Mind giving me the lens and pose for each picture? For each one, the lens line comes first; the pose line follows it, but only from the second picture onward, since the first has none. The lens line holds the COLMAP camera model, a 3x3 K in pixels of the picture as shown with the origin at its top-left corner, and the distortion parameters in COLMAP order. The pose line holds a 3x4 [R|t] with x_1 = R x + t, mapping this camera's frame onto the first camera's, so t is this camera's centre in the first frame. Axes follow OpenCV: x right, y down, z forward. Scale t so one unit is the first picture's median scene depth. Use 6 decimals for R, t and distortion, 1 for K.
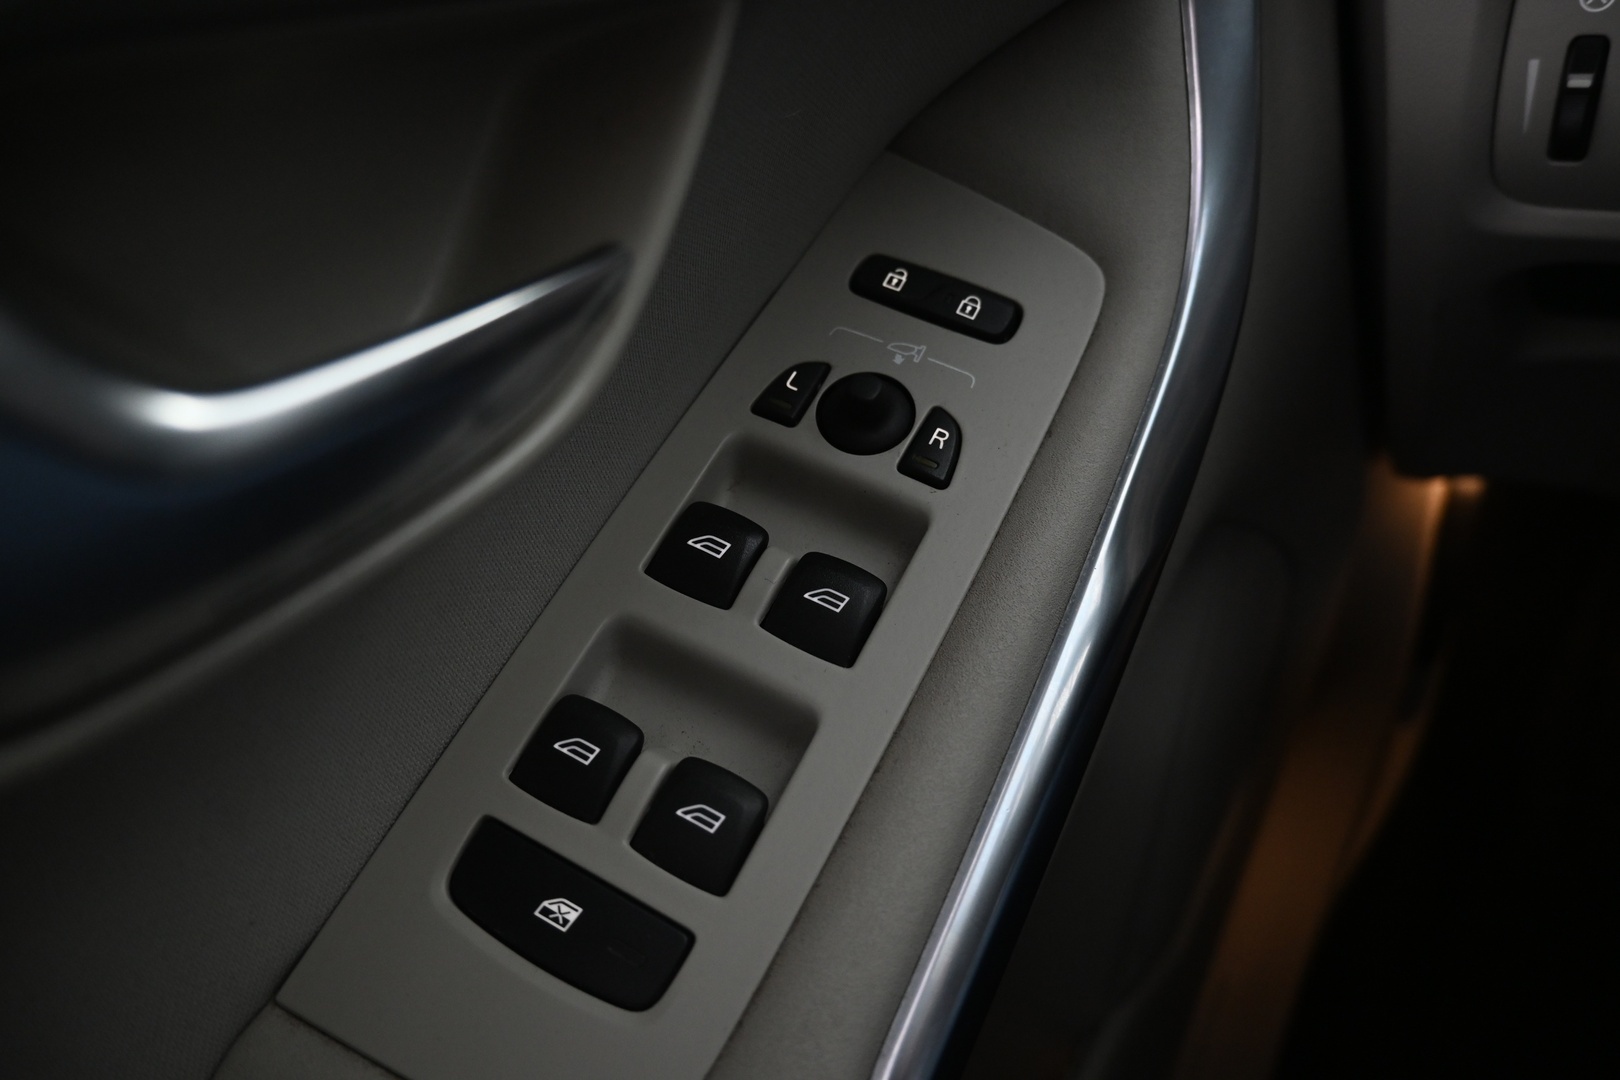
lens RADIAL K [[1120.7, 0, 810.0], [0, 1120.7, 540.0], [0, 0, 1]] dist [0.000545, -0.000057]
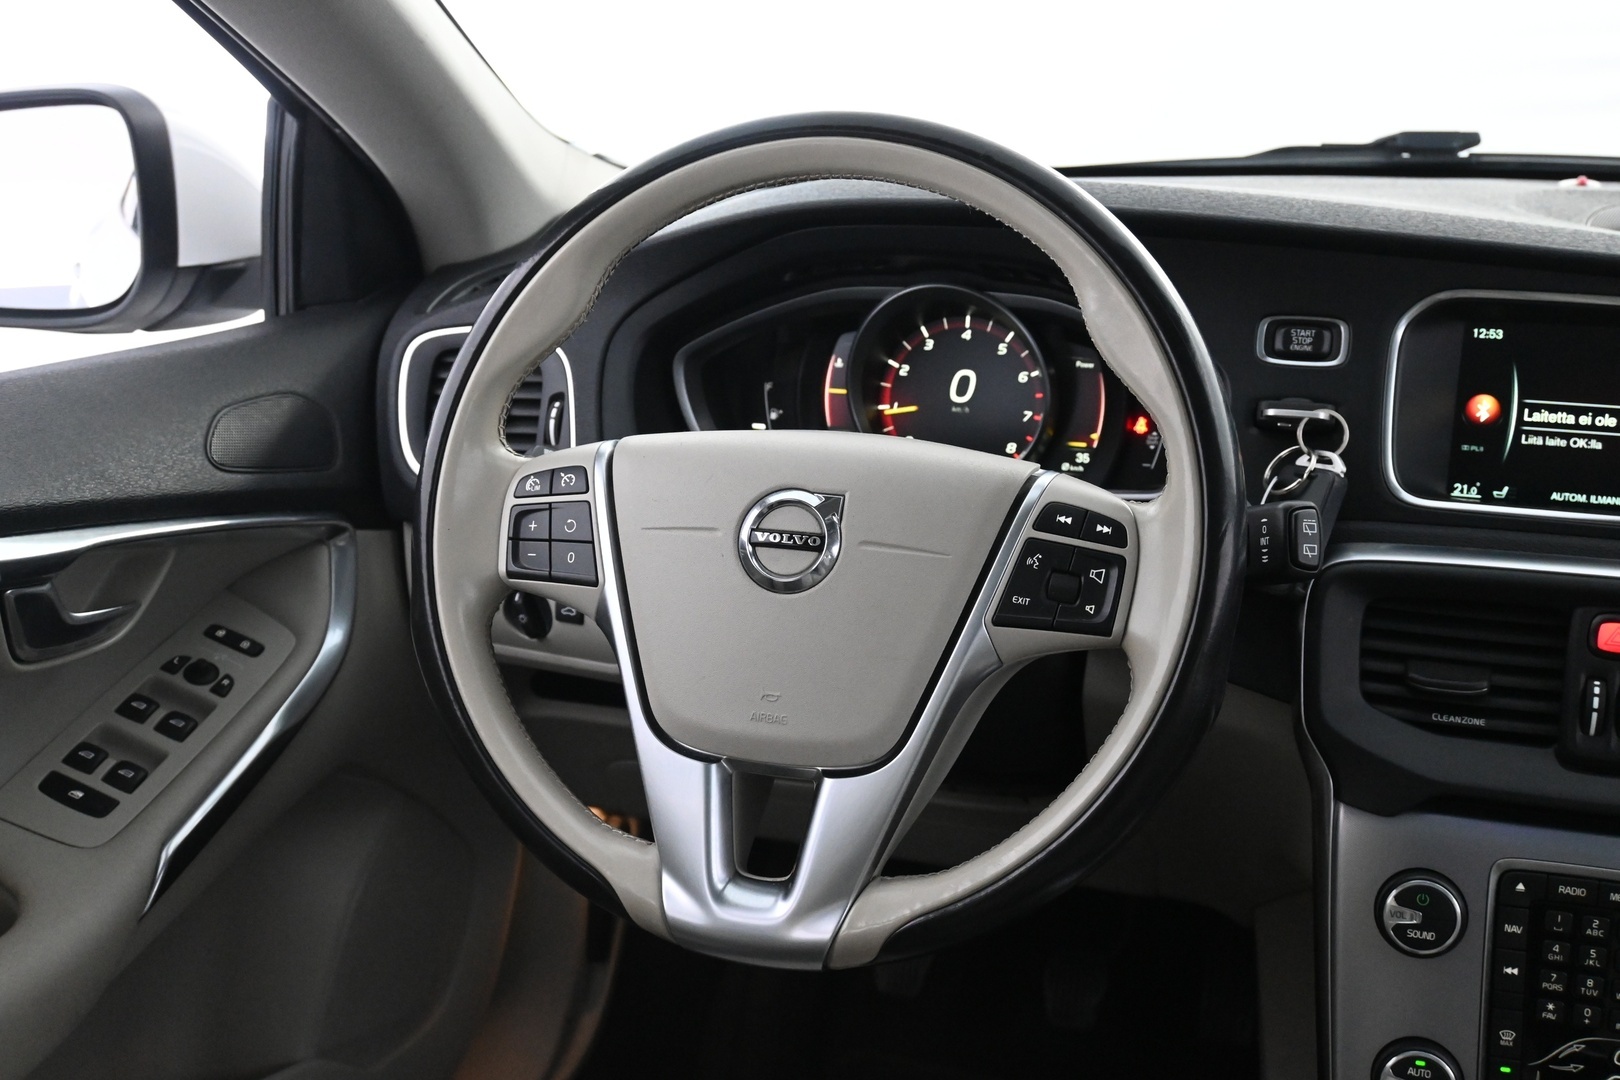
lens RADIAL K [[1766.8, 0, 810.0], [0, 1766.8, 540.0], [0, 0, 1]] dist [0.002156, 0.000216]
pose [[0.949026, 0.136799, 0.283964, 0.205580], [-0.022422, 0.927926, -0.372089, 1.278091], [-0.314399, 0.346755, 0.883693, -3.792851]]
